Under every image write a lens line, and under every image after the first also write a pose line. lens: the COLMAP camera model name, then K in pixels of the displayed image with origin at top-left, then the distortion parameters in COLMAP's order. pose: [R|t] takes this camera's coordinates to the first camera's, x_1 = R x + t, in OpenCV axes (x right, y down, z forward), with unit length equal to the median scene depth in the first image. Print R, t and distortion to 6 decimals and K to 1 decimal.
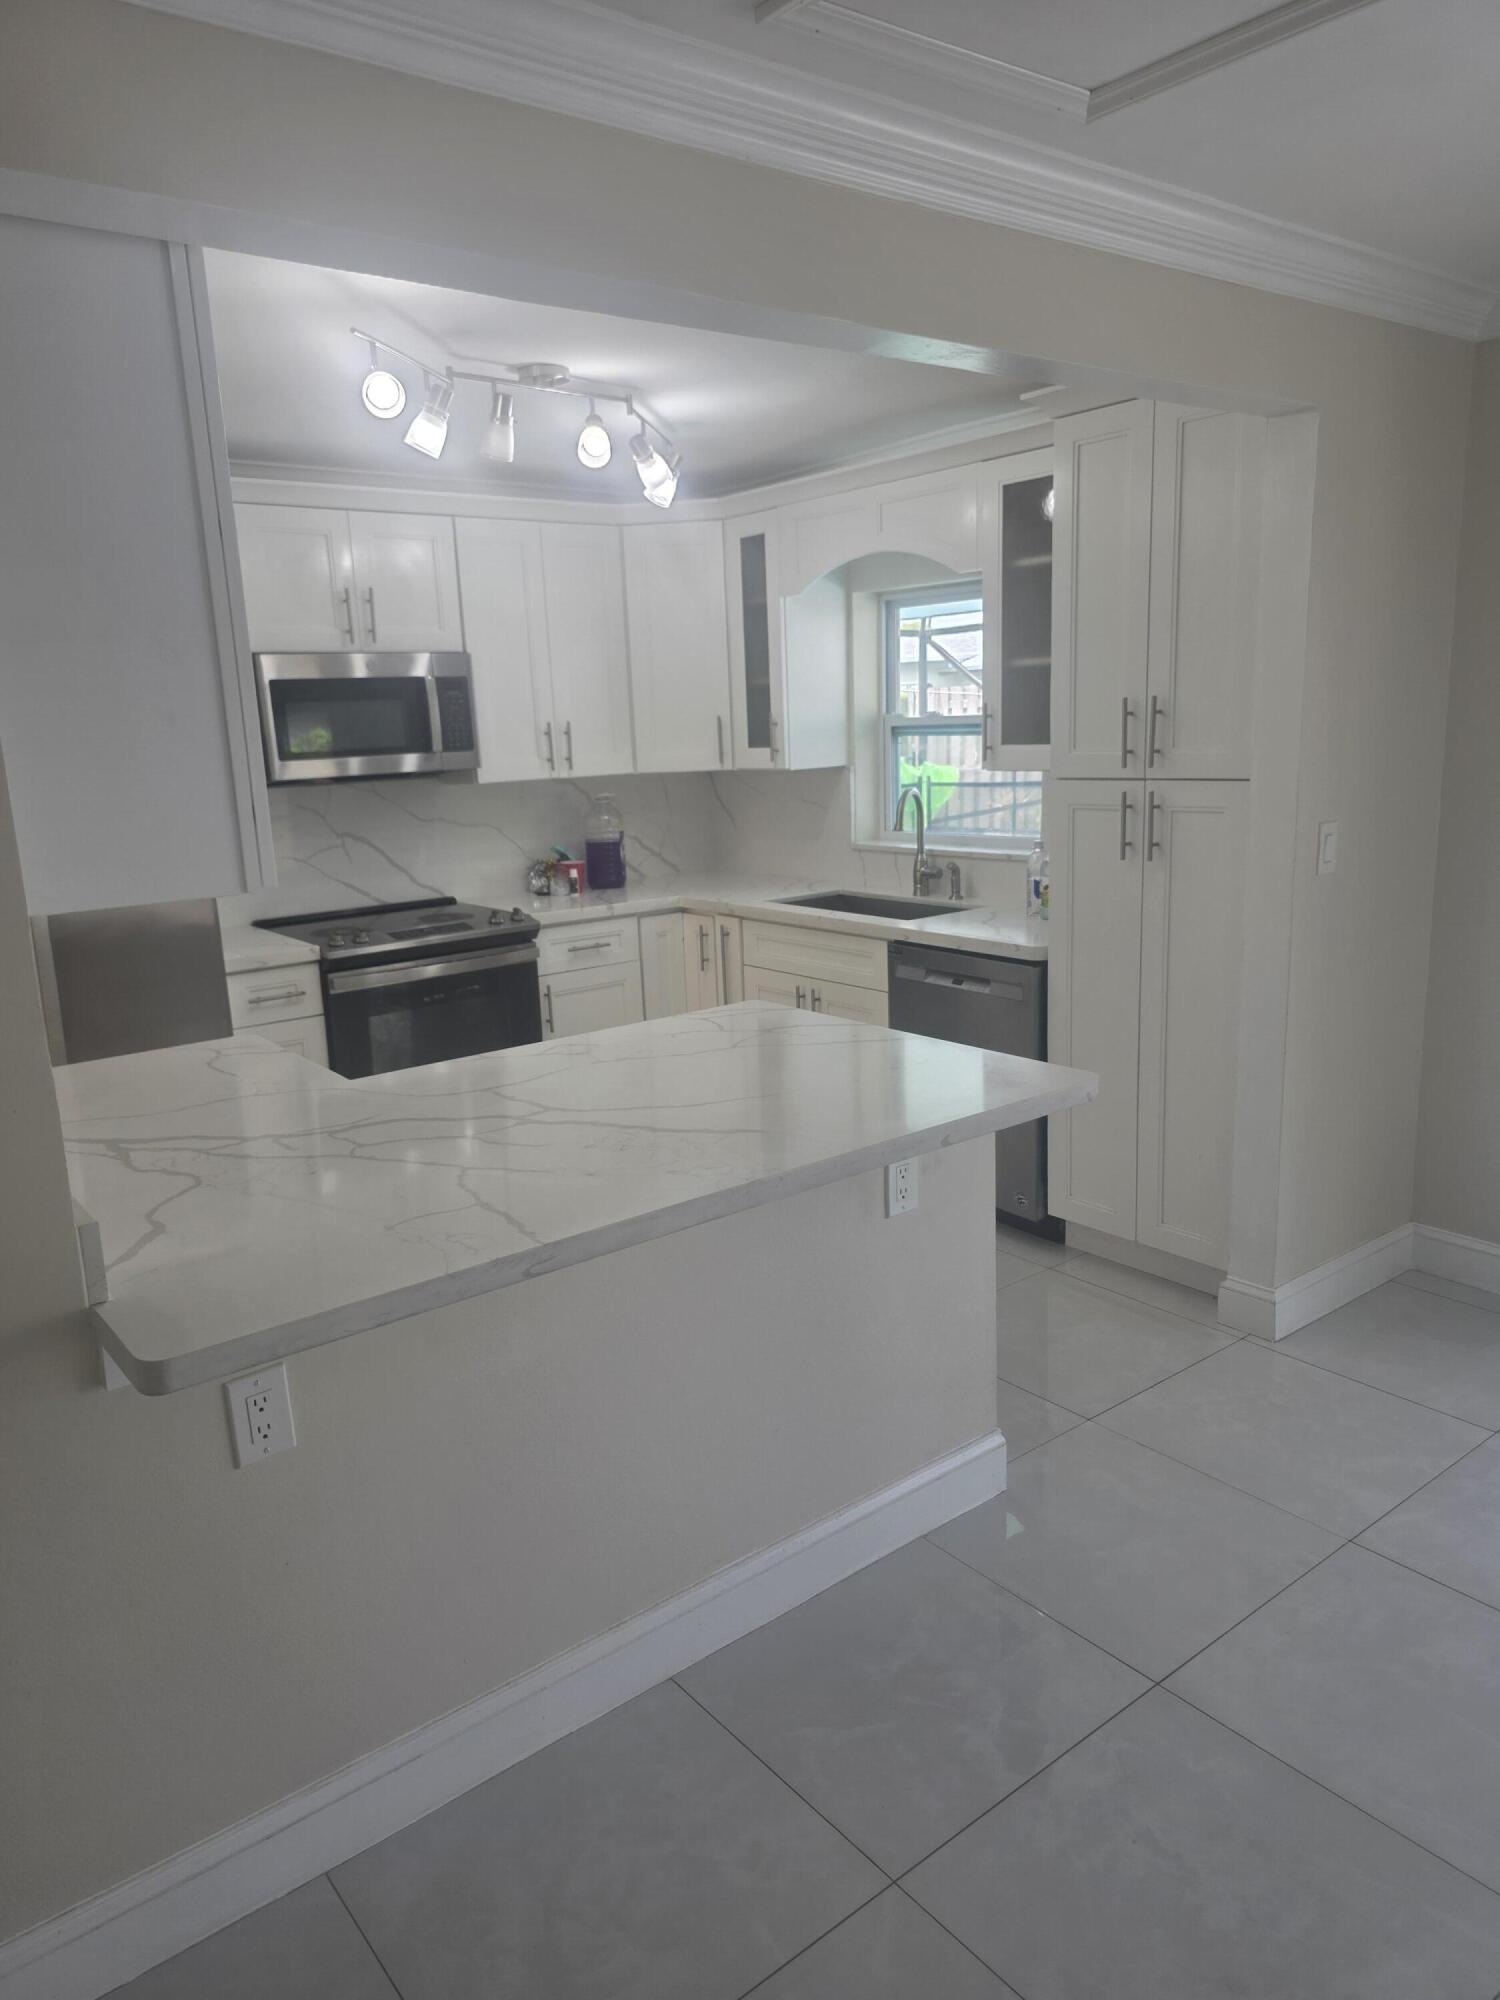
lens RADIAL K [[1341.8, 0, 734.0], [0, 1341.8, 1014.1], [0, 0, 1]] dist [0.080015, -0.065464]
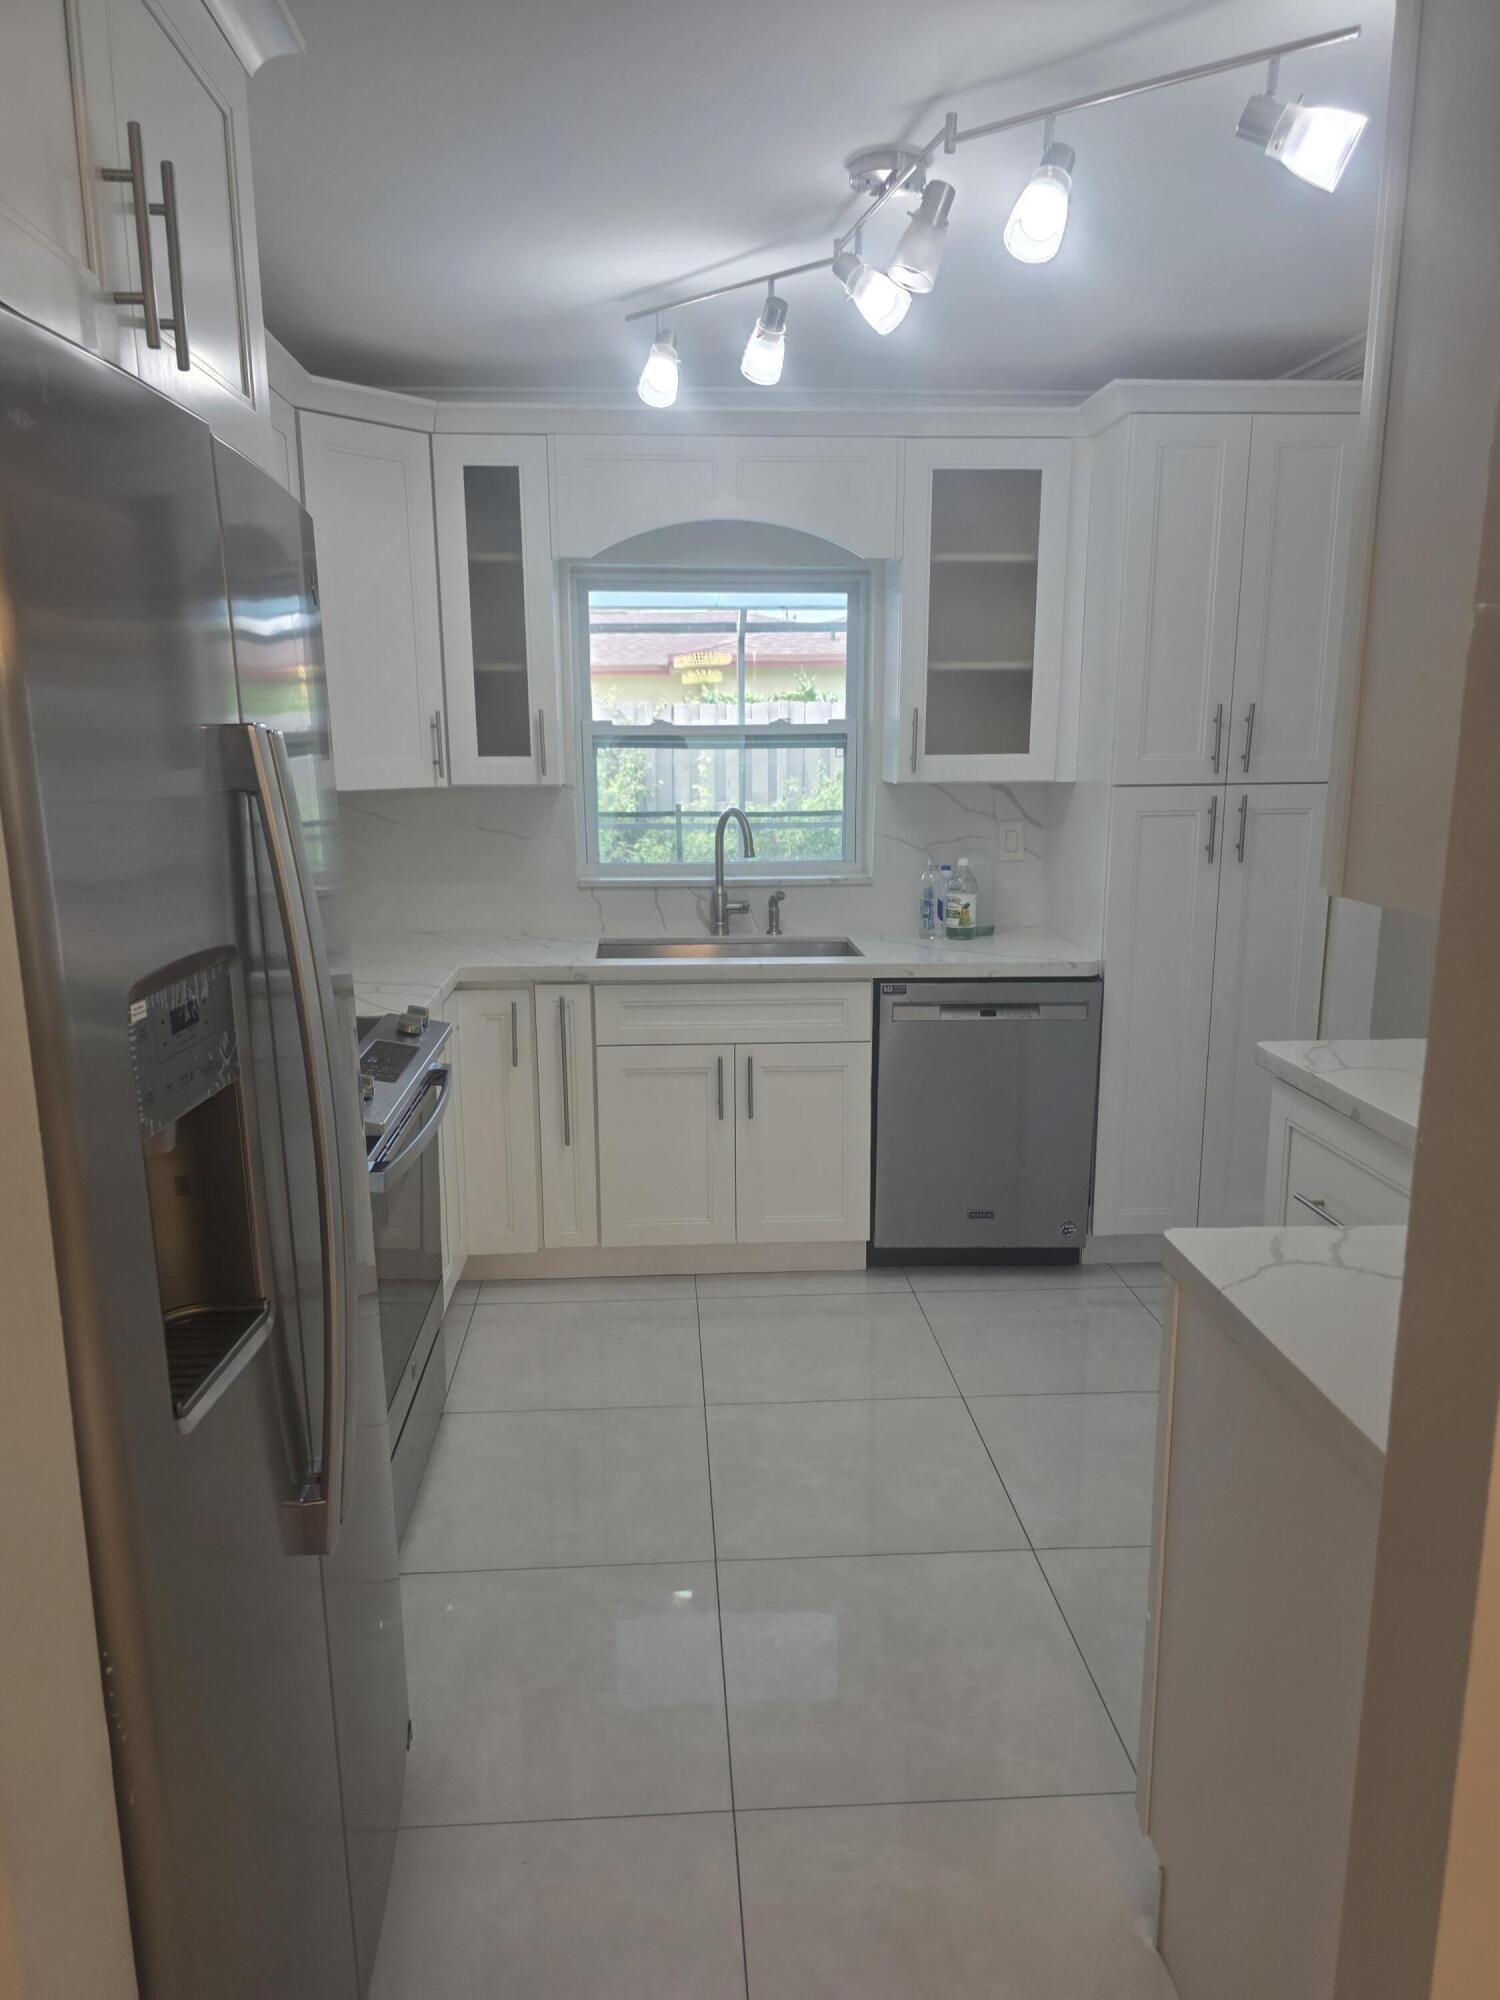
lens RADIAL K [[1341.8, 0, 734.0], [0, 1341.8, 1014.1], [0, 0, 1]] dist [0.080015, -0.065464]
pose [[0.557051, -0.124994, 0.821018, -0.589005], [0.160151, 0.986220, 0.041485, -0.077453], [-0.814890, 0.108377, 0.569393, 0.548107]]
